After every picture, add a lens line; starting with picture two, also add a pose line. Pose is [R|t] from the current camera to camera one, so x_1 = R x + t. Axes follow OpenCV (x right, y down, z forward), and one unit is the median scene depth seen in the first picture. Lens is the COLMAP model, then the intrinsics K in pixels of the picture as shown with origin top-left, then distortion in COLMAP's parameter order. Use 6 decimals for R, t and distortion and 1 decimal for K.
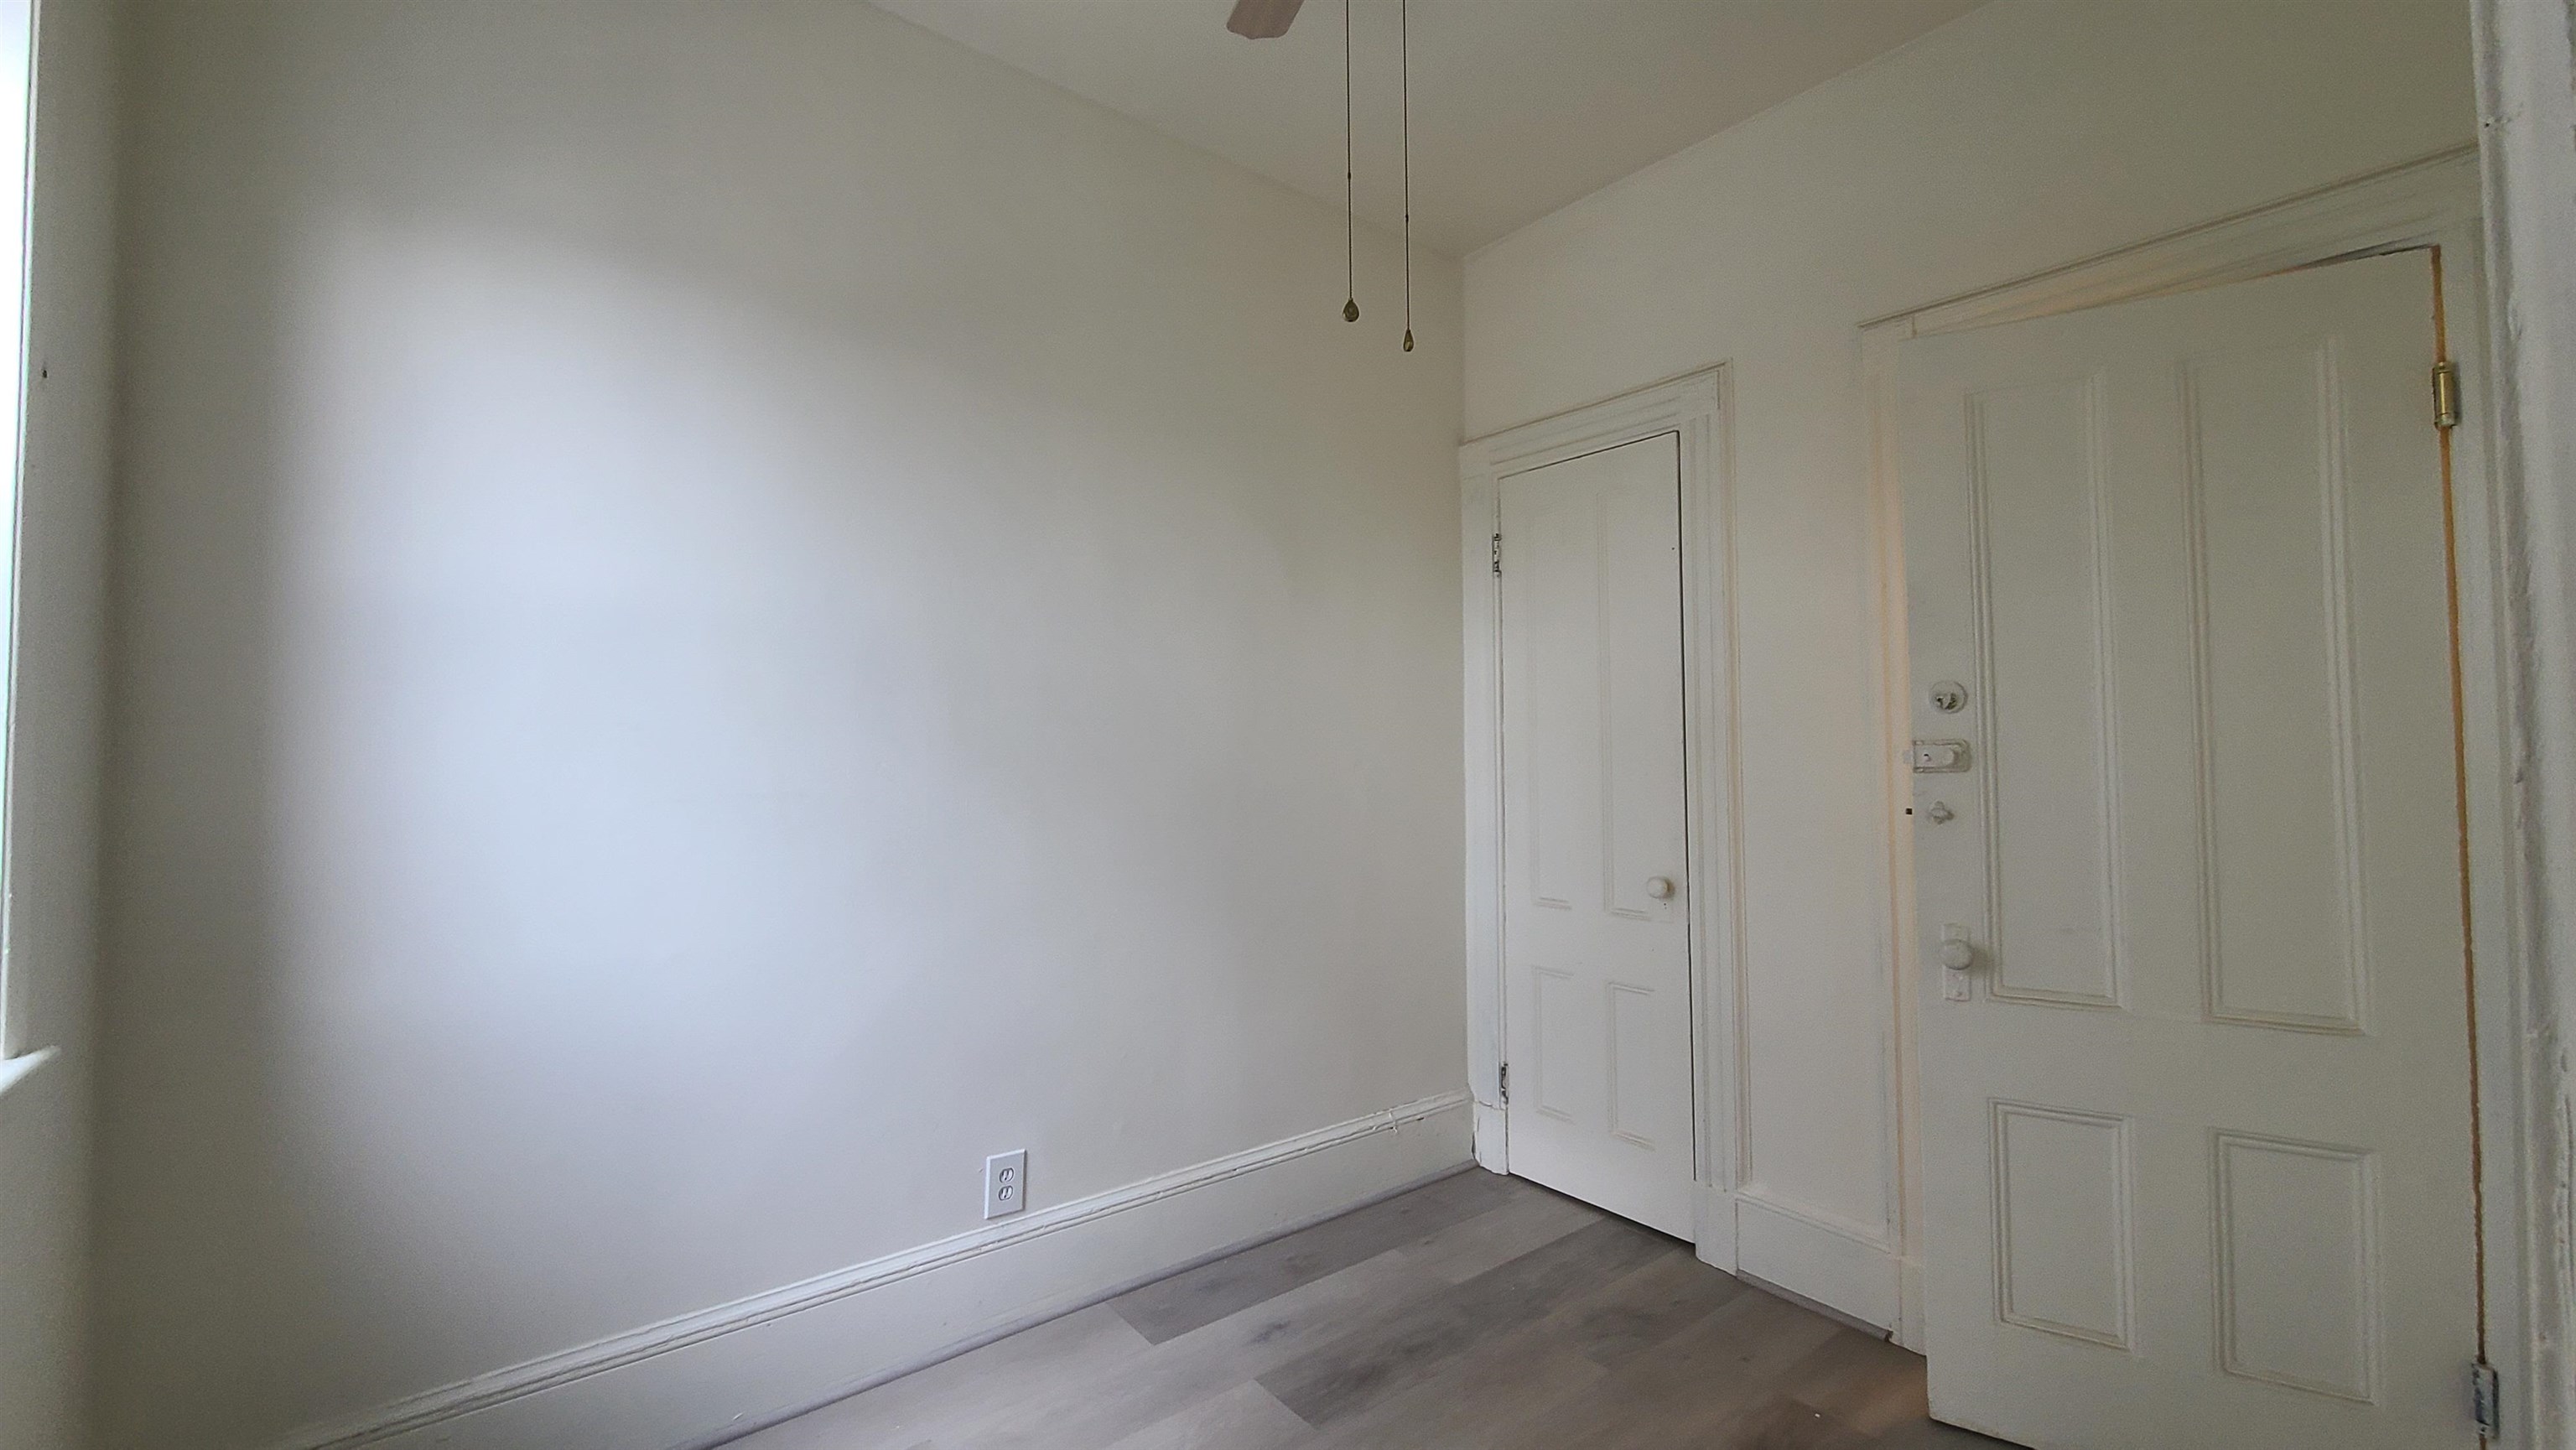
lens RADIAL K [[1057.5, 0, 1272.5], [0, 1057.5, 712.1], [0, 0, 1]] dist [-0.007588, -0.000502]
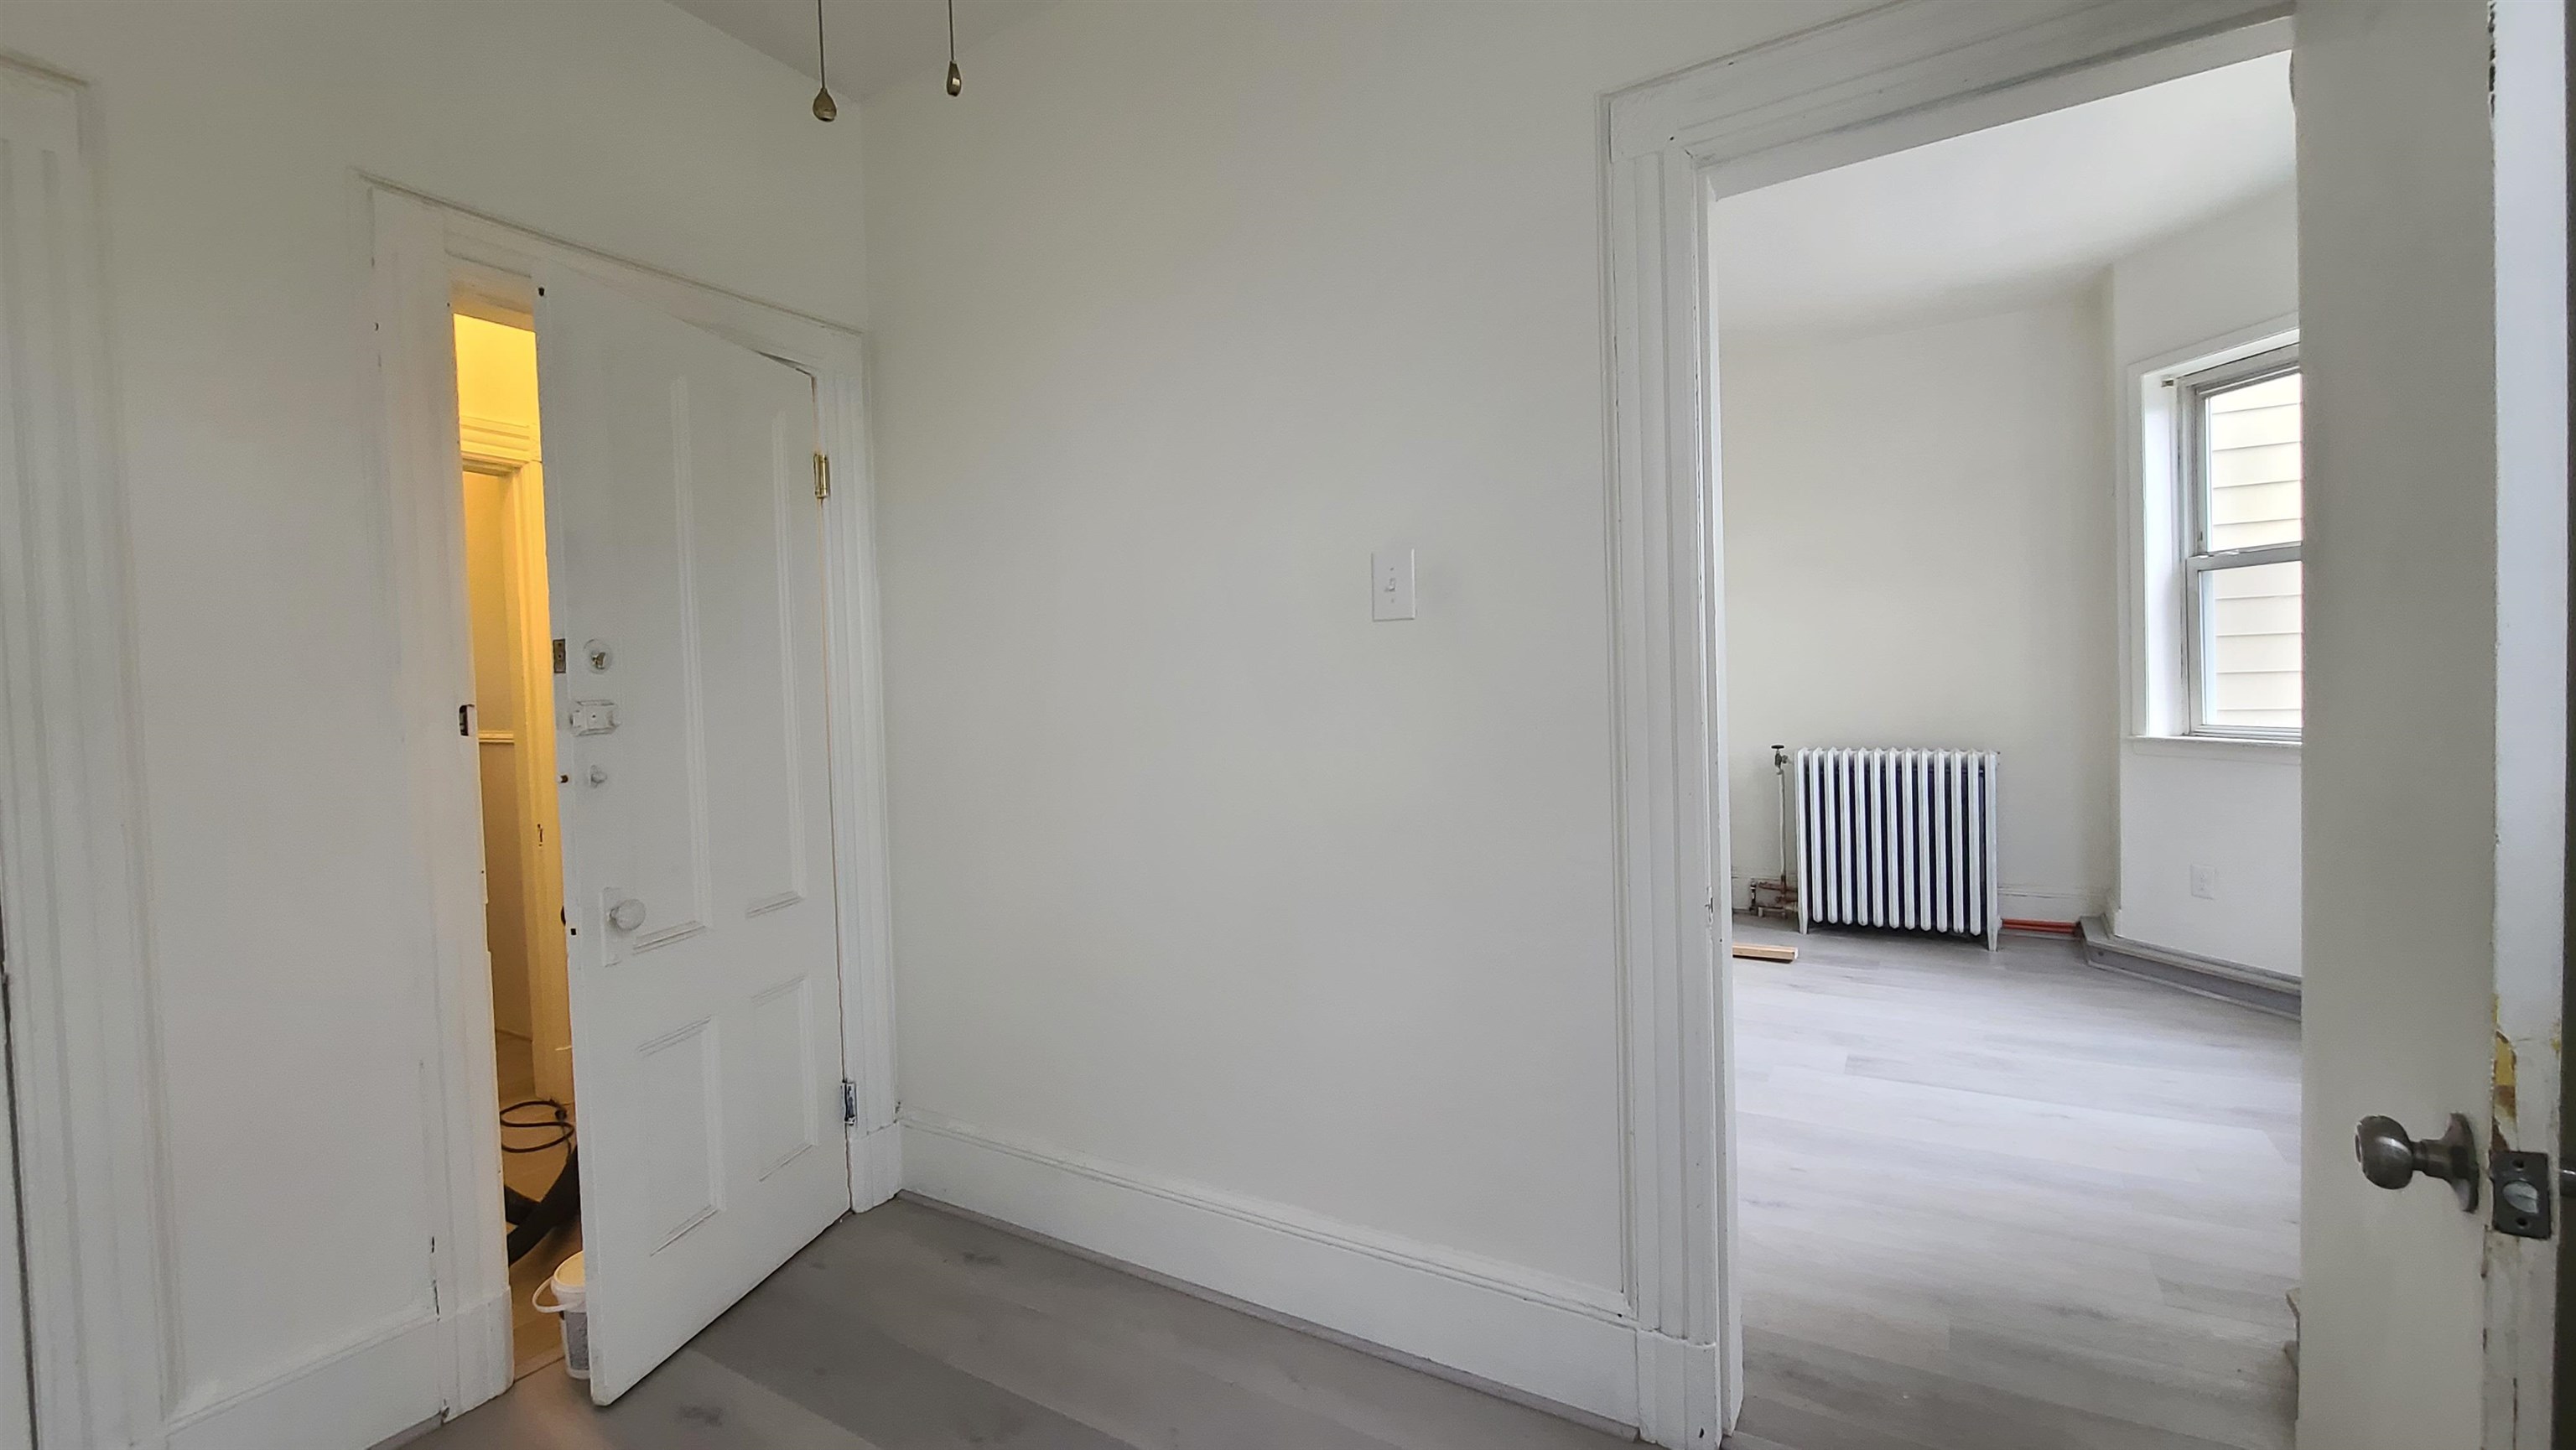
lens RADIAL K [[1057.1, 0, 1284.3], [0, 1057.1, 711.7], [0, 0, 1]] dist [-0.000533, -0.000637]
pose [[-0.353221, -0.005316, 0.935525, -0.491672], [0.003941, 0.999967, 0.007170, 0.032033], [-0.935532, 0.006220, -0.353188, 0.756350]]
